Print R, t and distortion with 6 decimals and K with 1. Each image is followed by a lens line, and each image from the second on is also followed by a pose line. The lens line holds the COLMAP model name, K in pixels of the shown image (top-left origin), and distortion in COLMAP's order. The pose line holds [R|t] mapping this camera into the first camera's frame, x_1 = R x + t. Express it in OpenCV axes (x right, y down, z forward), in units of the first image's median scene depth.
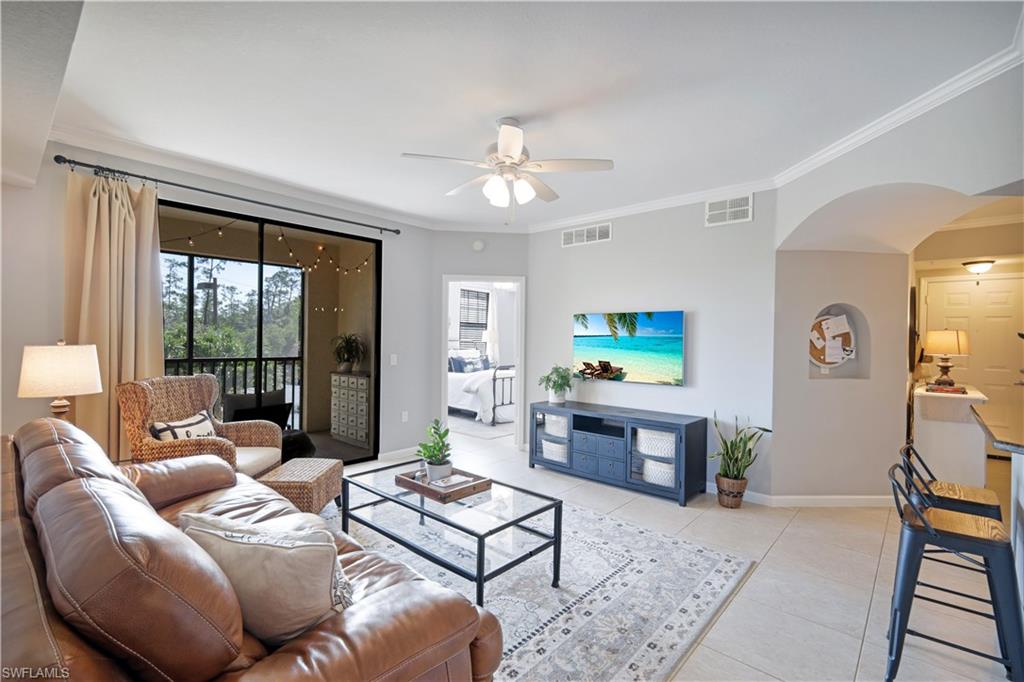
lens RADIAL K [[467.0, 0, 518.2], [0, 467.0, 329.3], [0, 0, 1]] dist [0.001022, 0.000034]
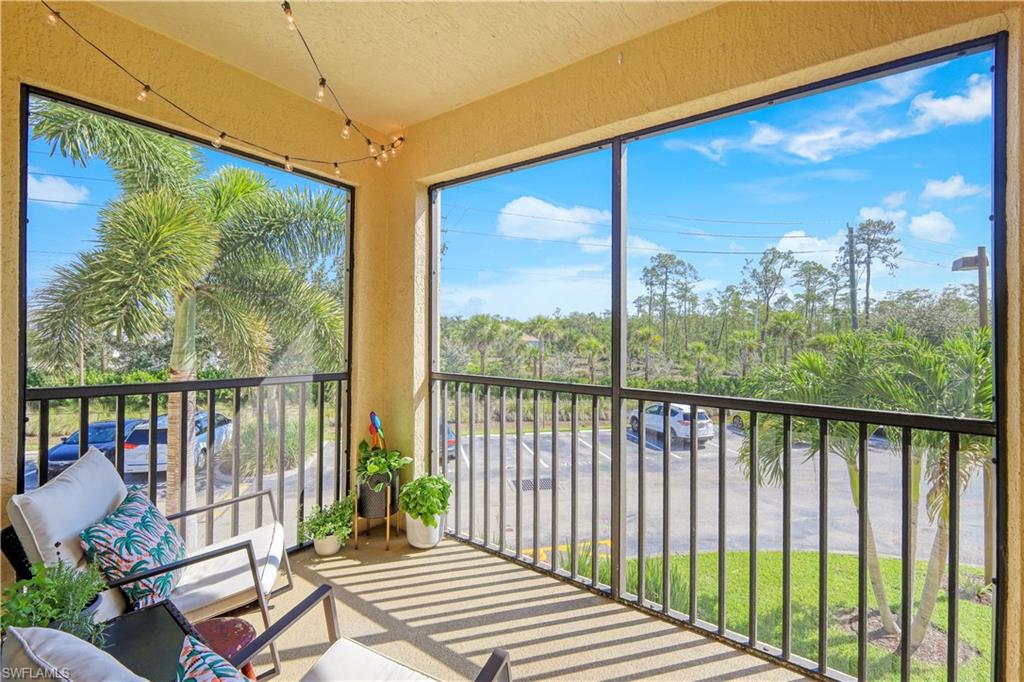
lens RADIAL K [[460.2, 0, 513.5], [0, 460.2, 338.7], [0, 0, 1]] dist [0.002591, 0.000449]
pose [[0.088100, -0.009715, -0.996064, -0.419283], [0.009761, 0.999913, -0.008889, 0.030478], [0.996064, -0.008940, 0.088187, 1.188182]]
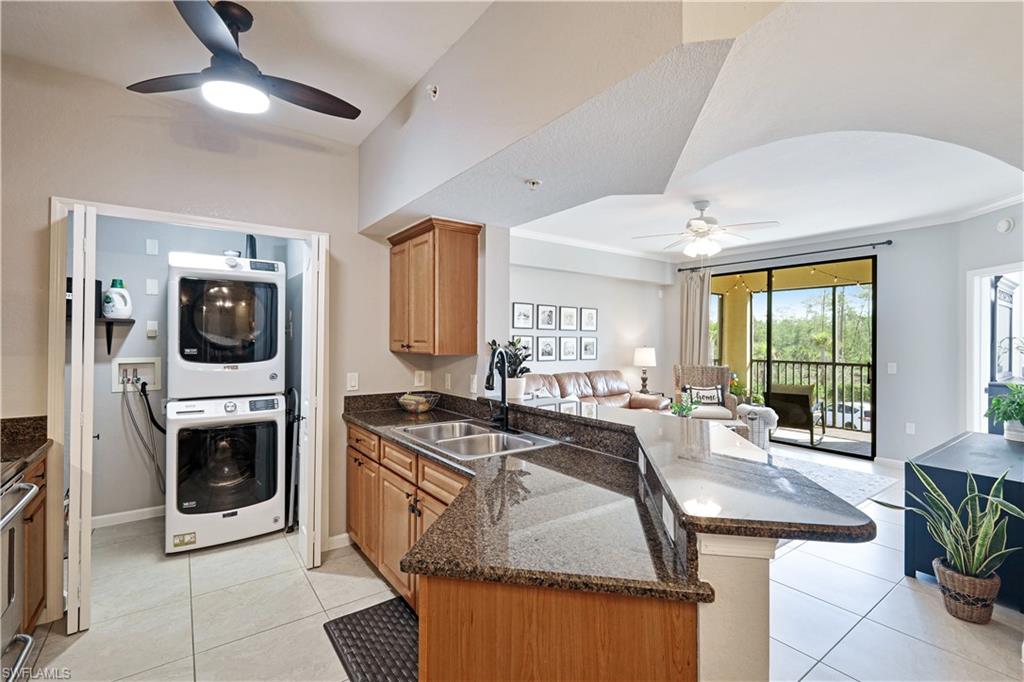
lens RADIAL K [[458.7, 0, 510.8], [0, 458.7, 345.4], [0, 0, 1]] dist [-0.003529, -0.001053]
pose [[-0.218202, -0.005516, -0.975888, 1.099835], [0.008854, 0.999932, -0.007631, 0.019971], [0.975864, -0.010305, -0.218138, 0.502203]]
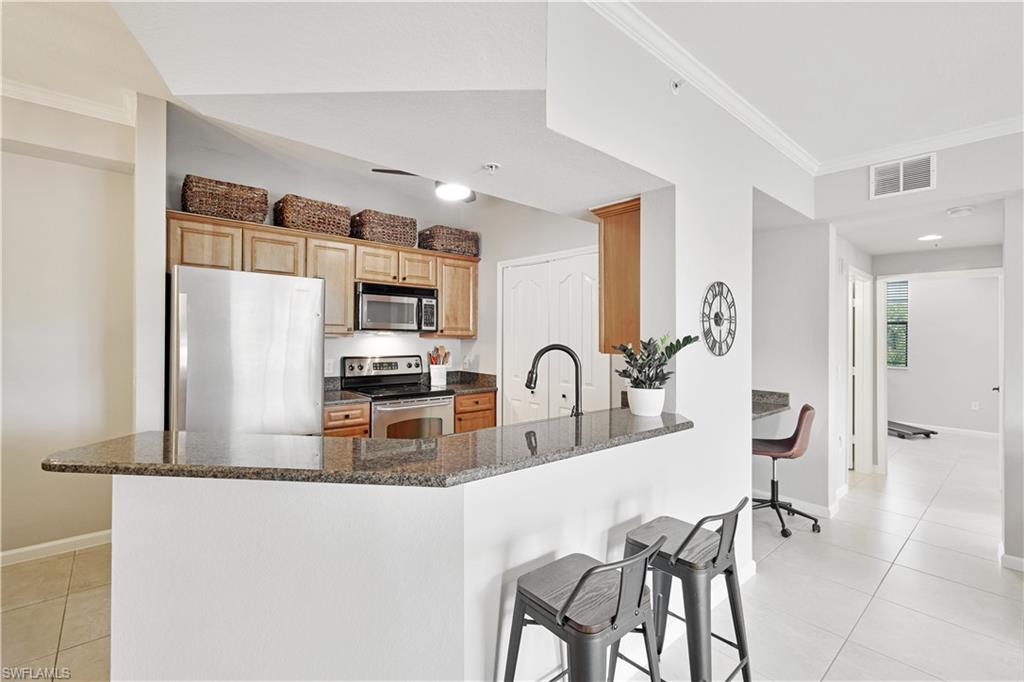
lens RADIAL K [[455.1, 0, 509.4], [0, 455.1, 336.7], [0, 0, 1]] dist [-0.001662, 0.000177]
pose [[-0.990797, -0.031777, 0.131576, 0.524800], [-0.033635, 0.999363, -0.011922, 0.017134], [-0.131114, -0.016238, -0.991234, 0.877449]]
